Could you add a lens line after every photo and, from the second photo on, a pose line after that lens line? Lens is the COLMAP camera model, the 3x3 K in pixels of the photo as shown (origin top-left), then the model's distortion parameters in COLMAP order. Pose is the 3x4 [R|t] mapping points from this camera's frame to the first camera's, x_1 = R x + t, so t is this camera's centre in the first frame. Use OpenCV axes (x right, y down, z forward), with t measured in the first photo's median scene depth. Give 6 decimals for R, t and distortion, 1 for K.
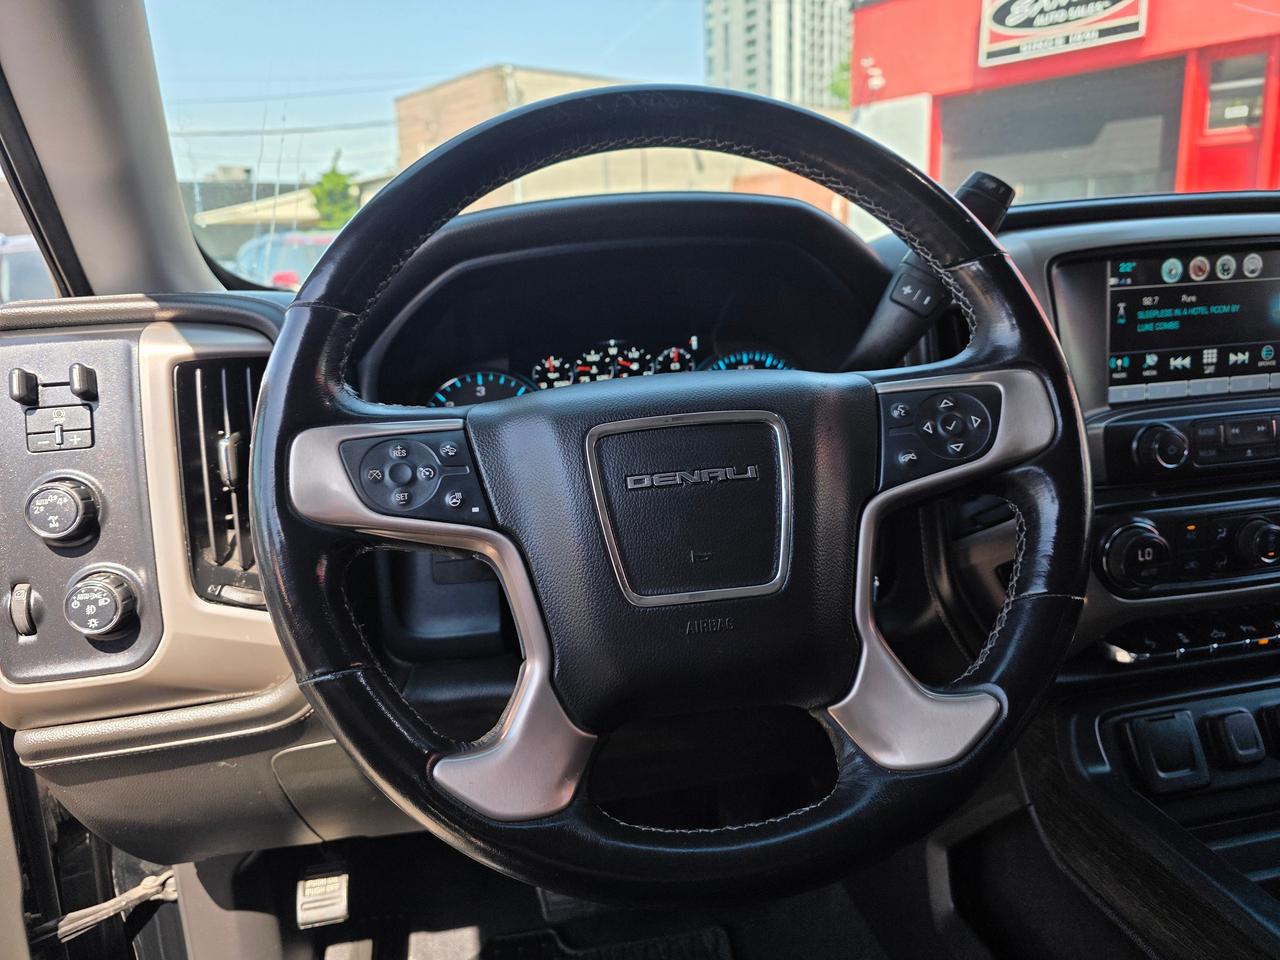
lens RADIAL K [[869.1, 0, 623.0], [0, 869.1, 462.0], [0, 0, 1]] dist [0.040722, -0.046331]
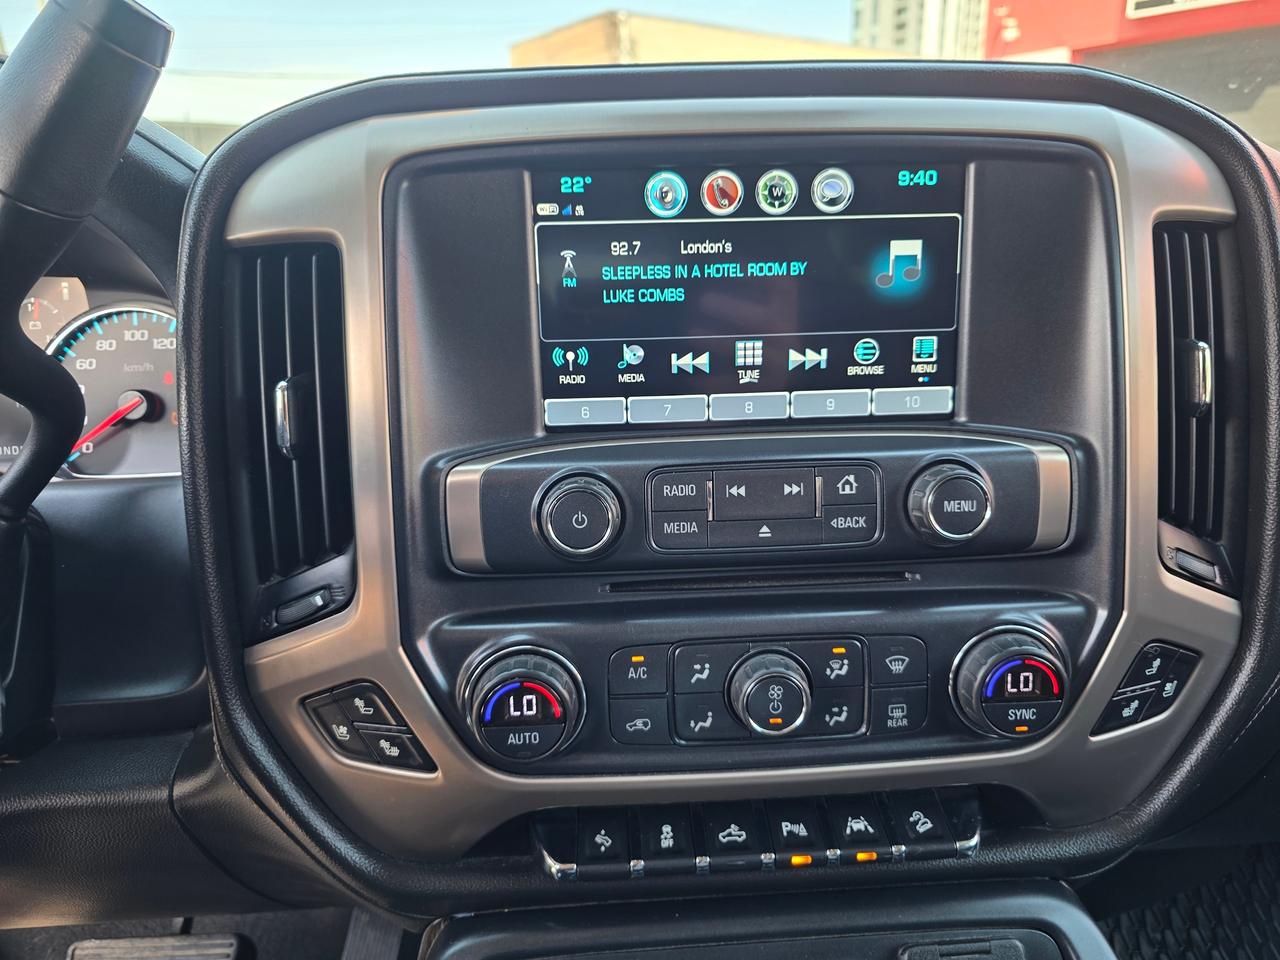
lens RADIAL K [[869.1, 0, 644.0], [0, 869.1, 472.4], [0, 0, 1]] dist [0.040722, -0.046331]
pose [[0.992923, 0.064387, -0.099791, 0.670659], [-0.058882, 0.996627, 0.057158, -0.072942], [0.103134, -0.050878, 0.993365, 0.436399]]
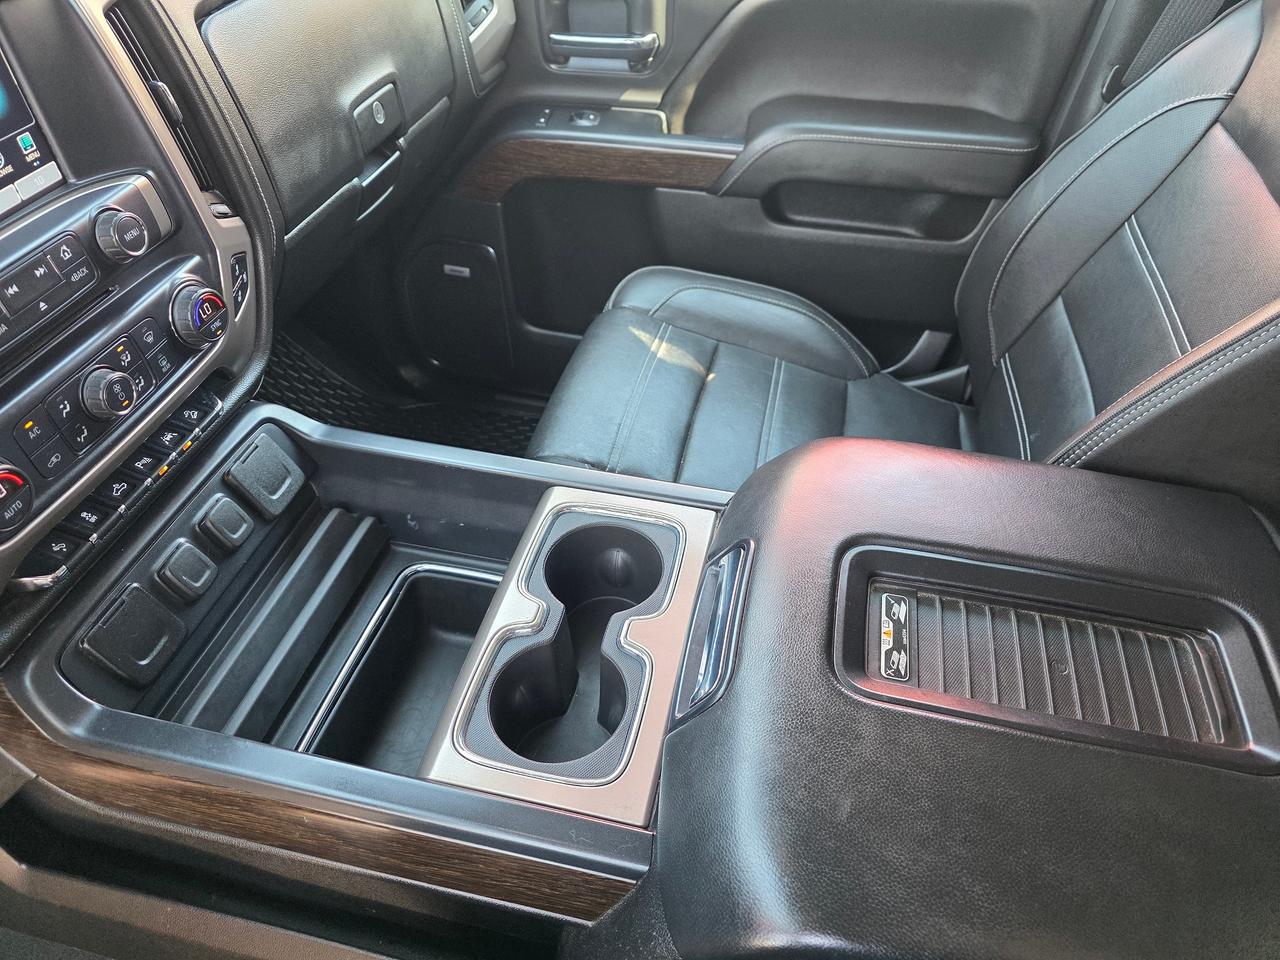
lens RADIAL K [[869.1, 0, 661.5], [0, 869.1, 456.0], [0, 0, 1]] dist [0.040722, -0.046331]
pose [[0.372152, -0.563290, 0.737705, 0.234148], [0.155862, 0.821433, 0.548594, -0.250158], [-0.914992, -0.089180, 0.393493, 0.122837]]
